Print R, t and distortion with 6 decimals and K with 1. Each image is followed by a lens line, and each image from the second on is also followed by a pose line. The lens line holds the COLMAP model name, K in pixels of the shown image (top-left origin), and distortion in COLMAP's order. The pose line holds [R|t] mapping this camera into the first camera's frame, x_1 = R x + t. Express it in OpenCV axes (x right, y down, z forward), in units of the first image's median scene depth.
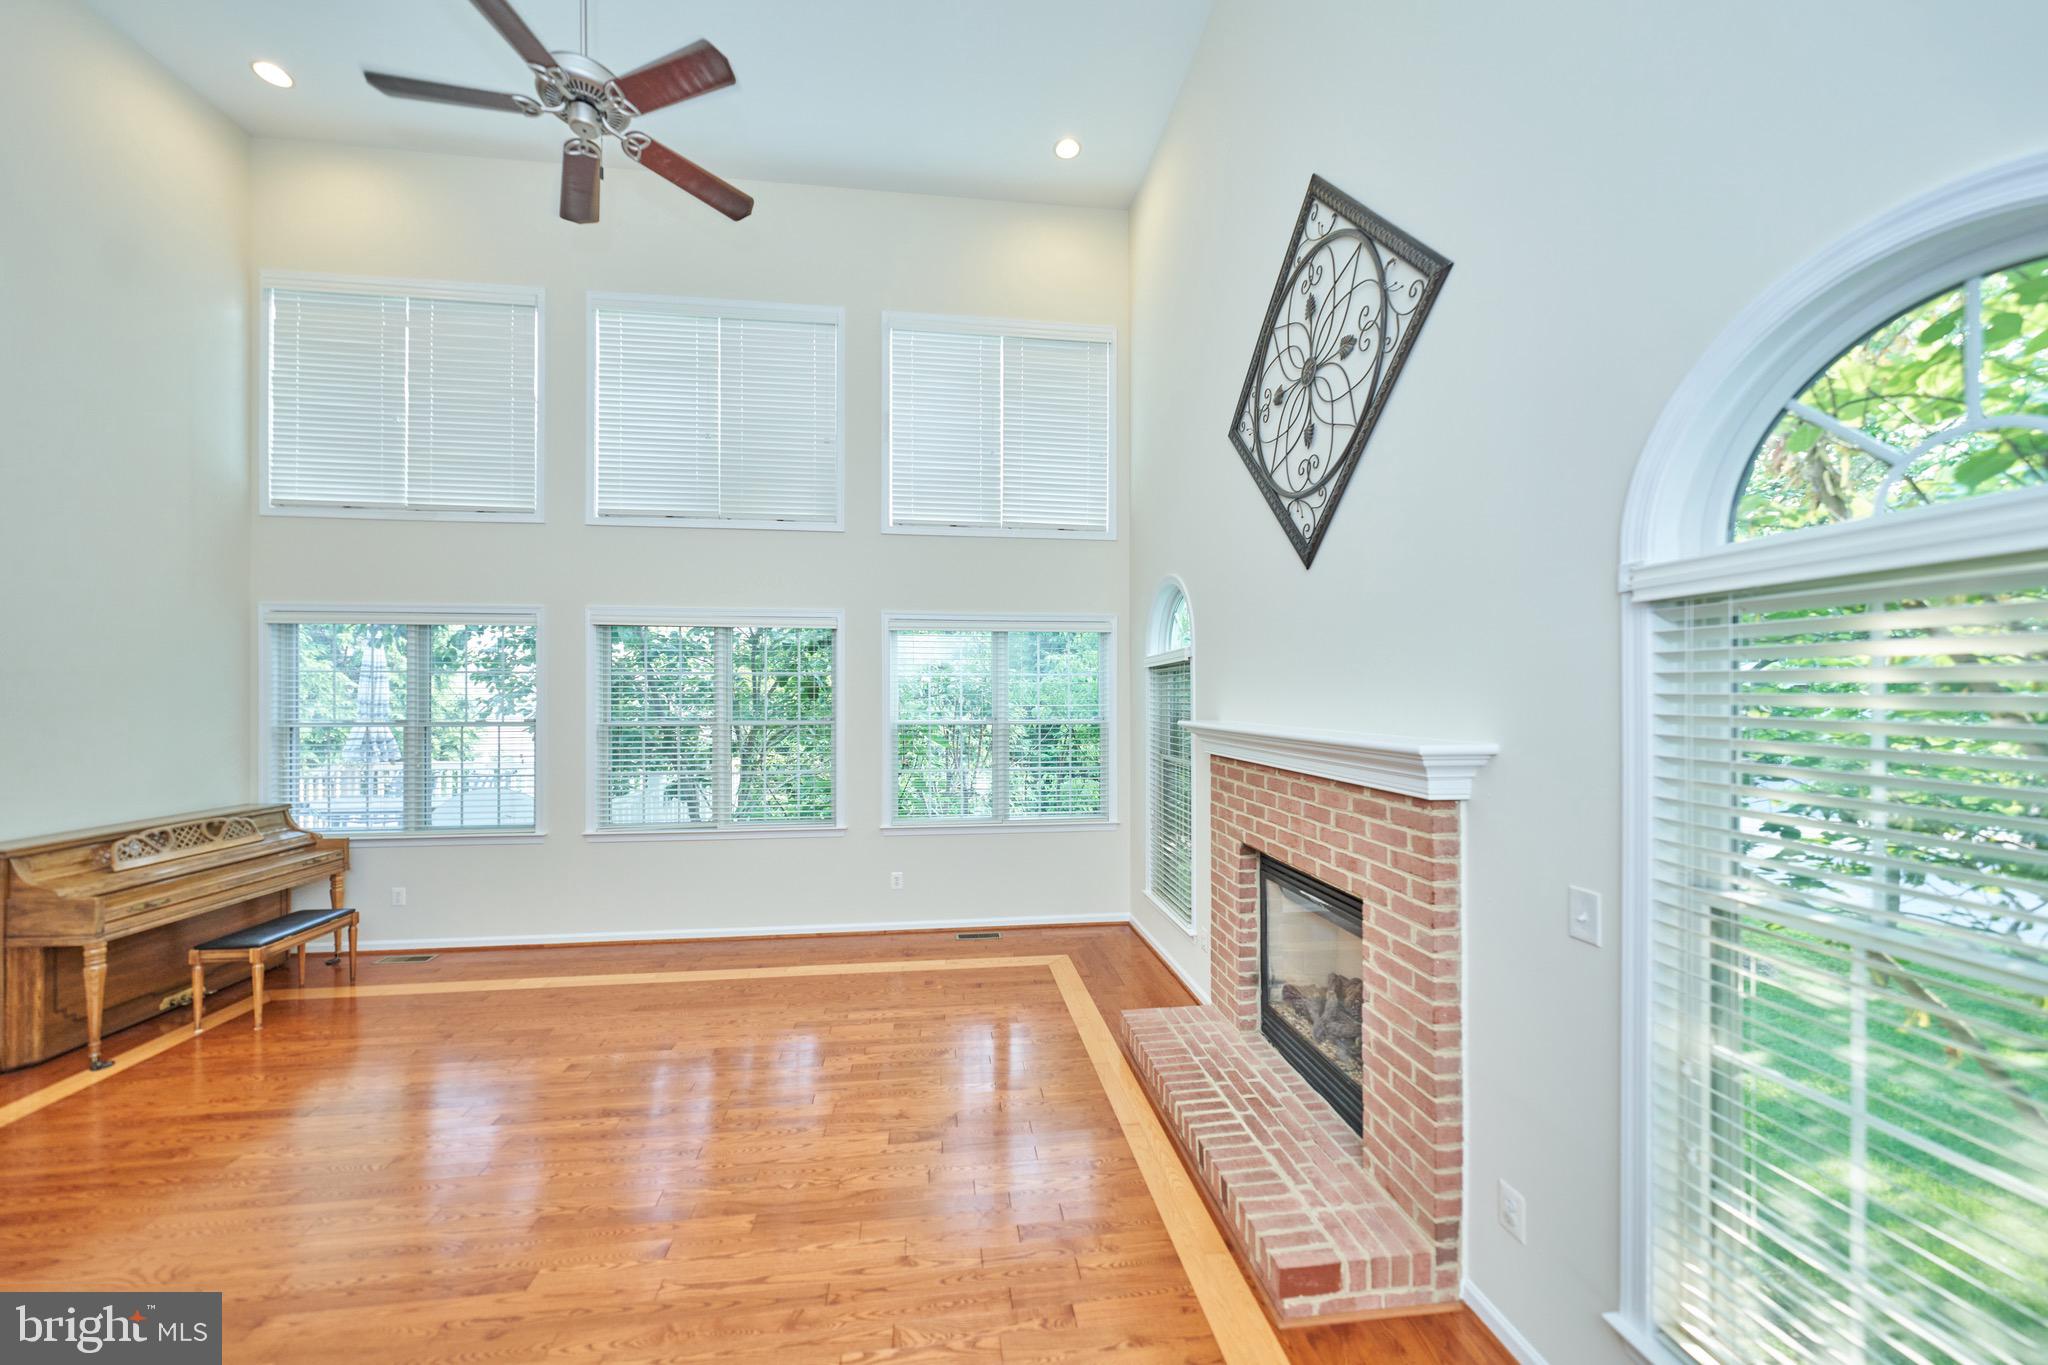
lens RADIAL K [[712.6, 0, 1022.9], [0, 712.6, 689.8], [0, 0, 1]] dist [-0.000581, -0.000244]
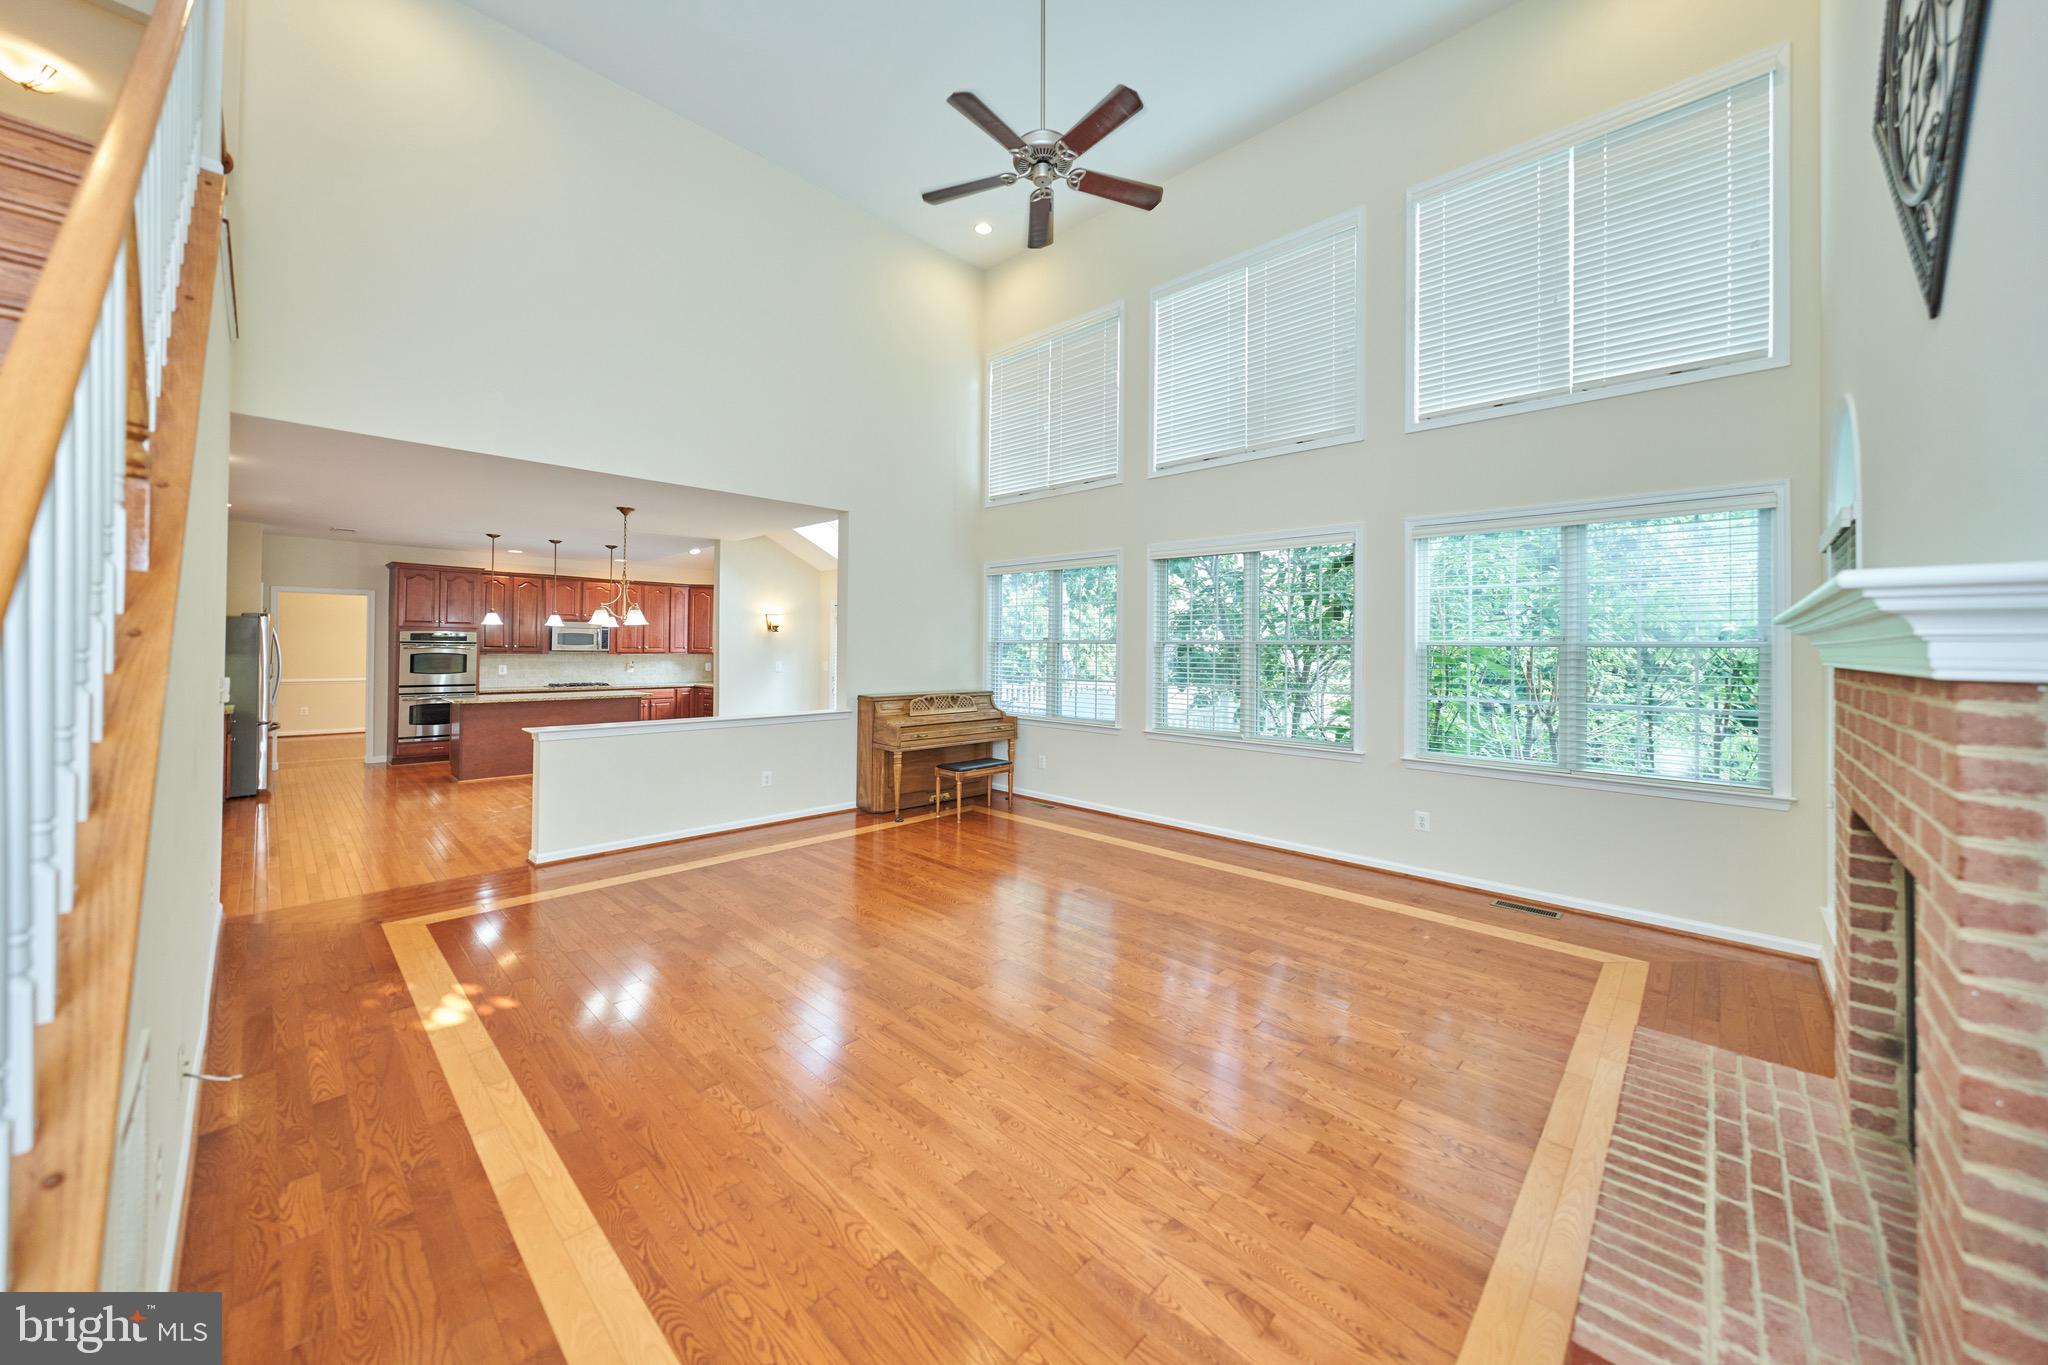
lens RADIAL K [[712.6, 0, 1011.1], [0, 712.6, 630.0], [0, 0, 1]] dist [-0.000581, -0.000244]
pose [[0.638161, -0.005256, -0.769885, 0.214856], [-0.004136, 0.999939, -0.010254, 0.050521], [0.769892, 0.009728, 0.638100, 0.050415]]
